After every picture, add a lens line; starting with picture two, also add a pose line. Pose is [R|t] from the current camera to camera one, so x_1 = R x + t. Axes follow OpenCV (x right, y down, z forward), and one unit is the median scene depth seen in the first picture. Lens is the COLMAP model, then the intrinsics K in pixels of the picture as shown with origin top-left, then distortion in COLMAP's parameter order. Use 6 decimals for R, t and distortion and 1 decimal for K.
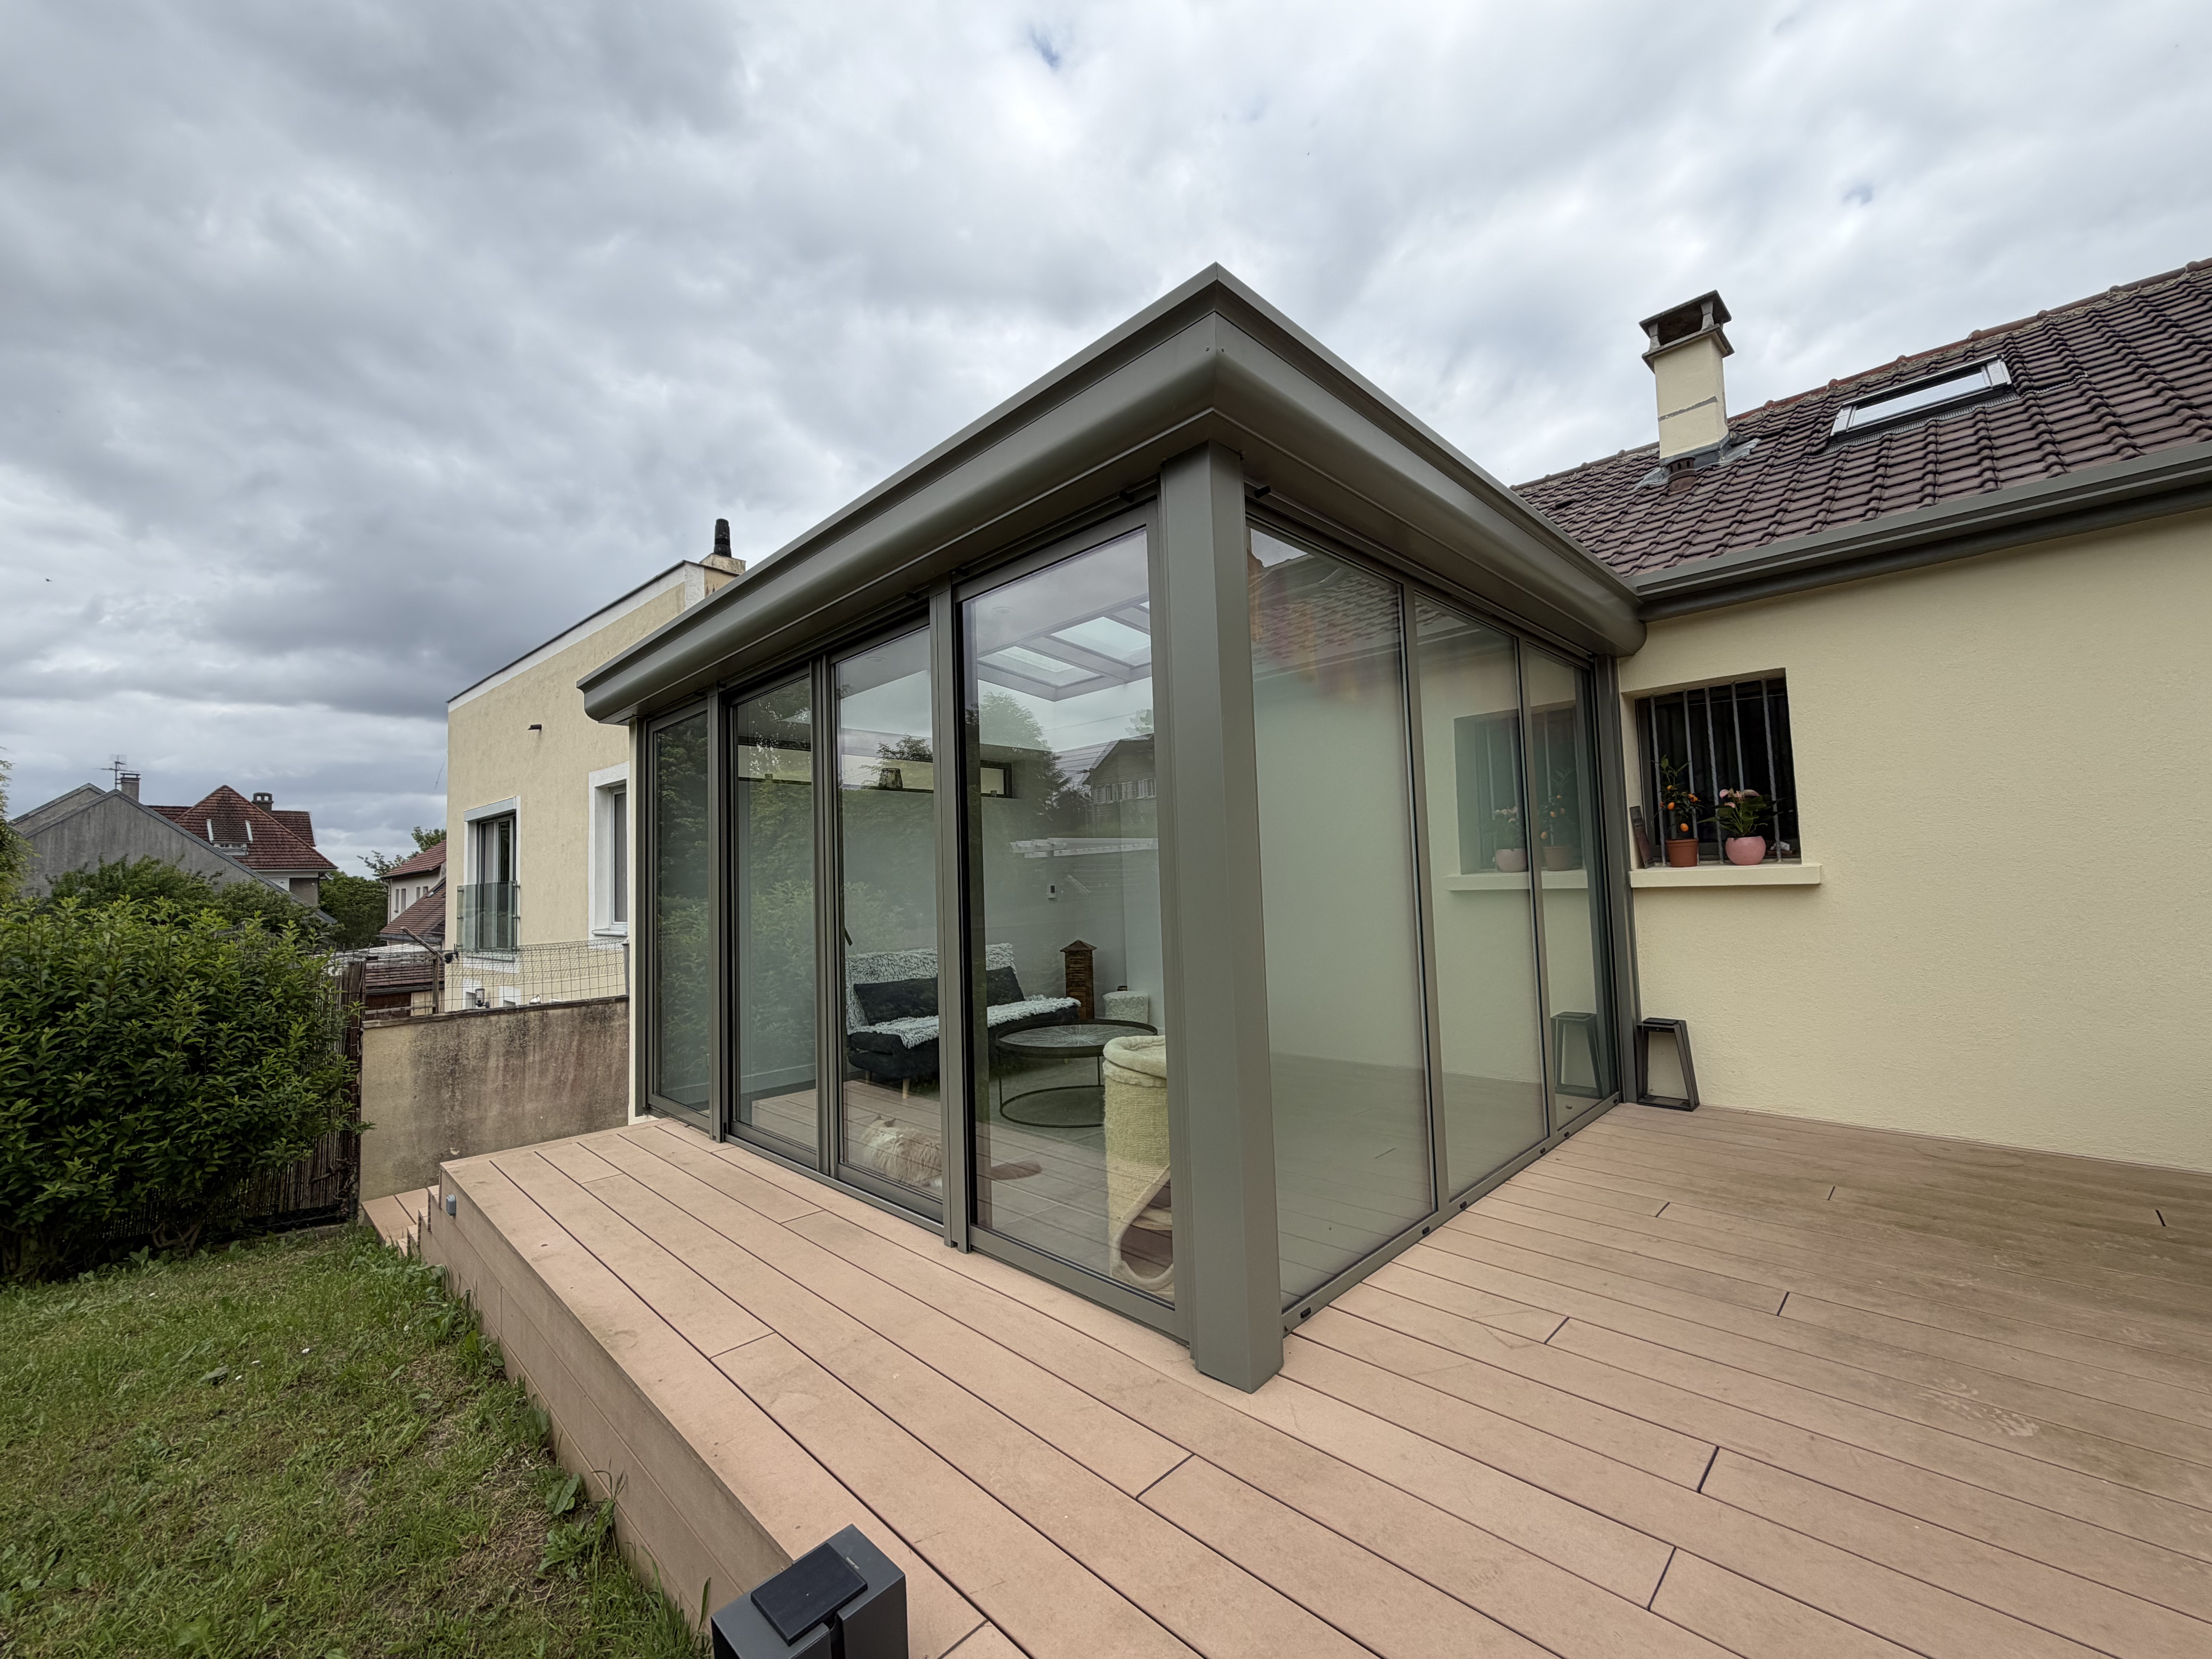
lens RADIAL K [[884.2, 0, 1099.1], [0, 884.2, 829.0], [0, 0, 1]] dist [0.000174, 0.000363]
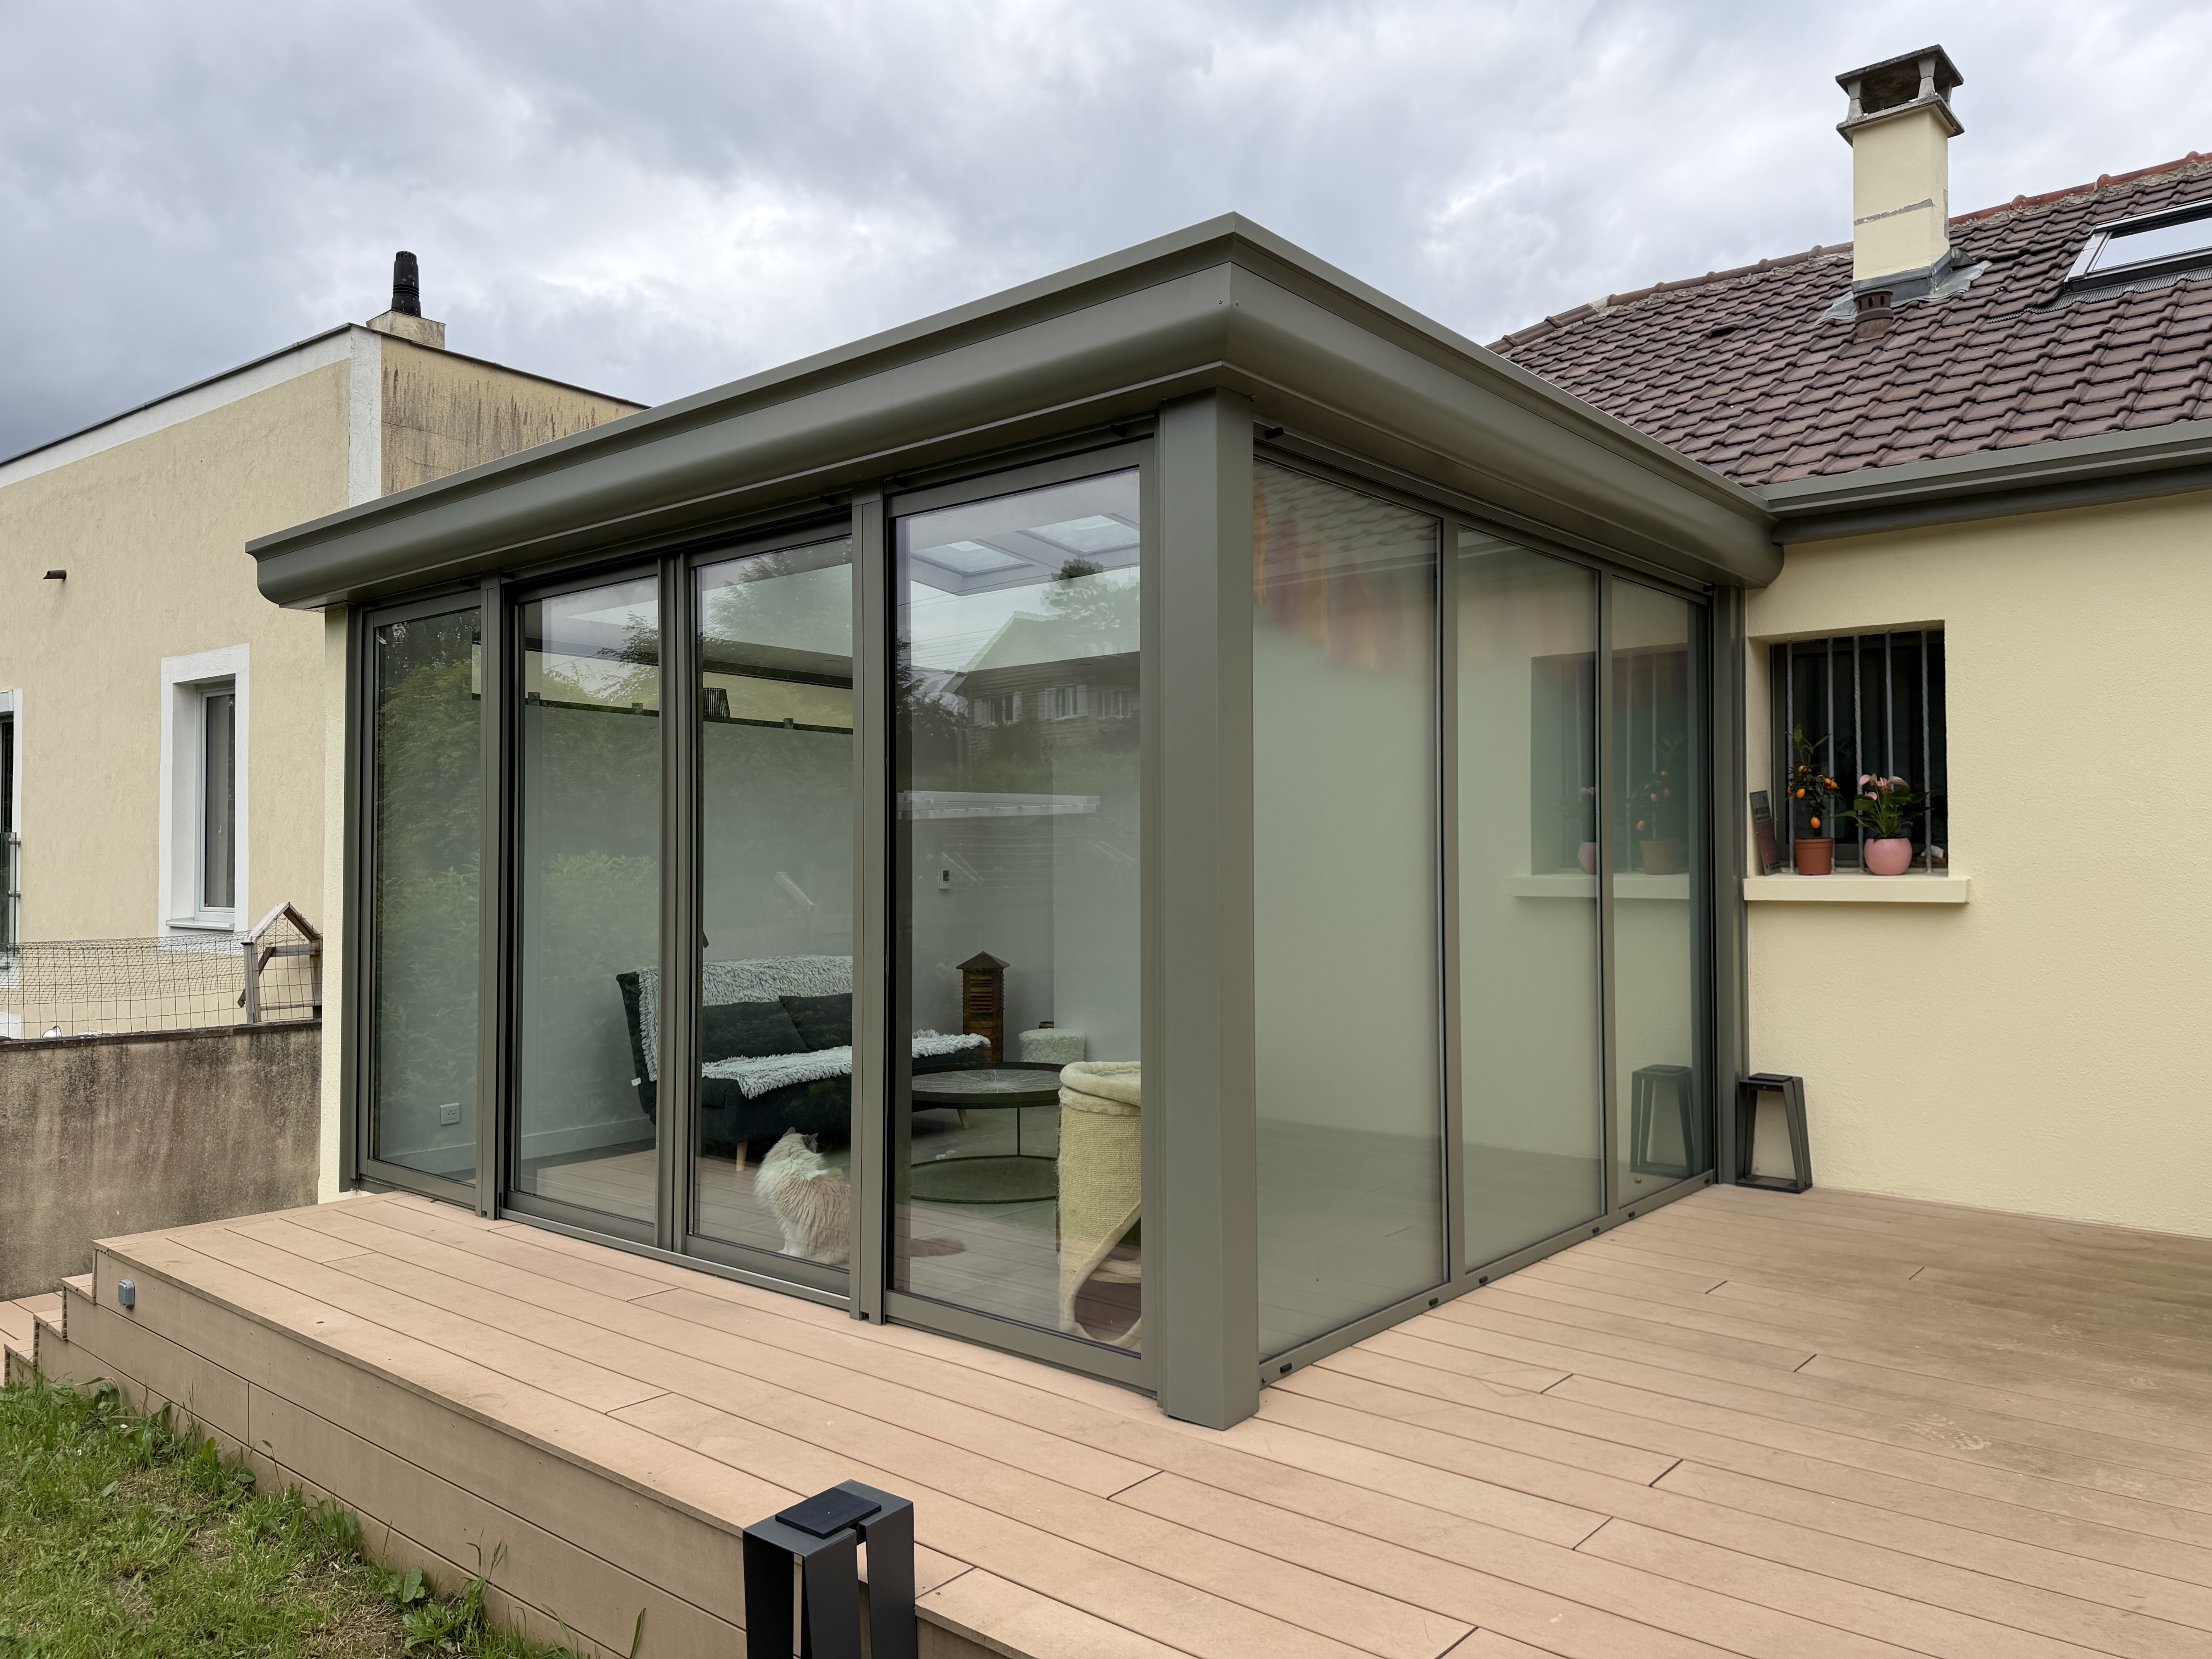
lens RADIAL K [[1552.3, 0, 1106.0], [0, 1552.3, 829.5], [0, 0, 1]] dist [0.084424, -0.099388]
pose [[0.995939, 0.032646, 0.083903, -0.053683], [-0.035892, 0.998653, 0.037478, -0.025524], [-0.082567, -0.040338, 0.995769, -0.296878]]
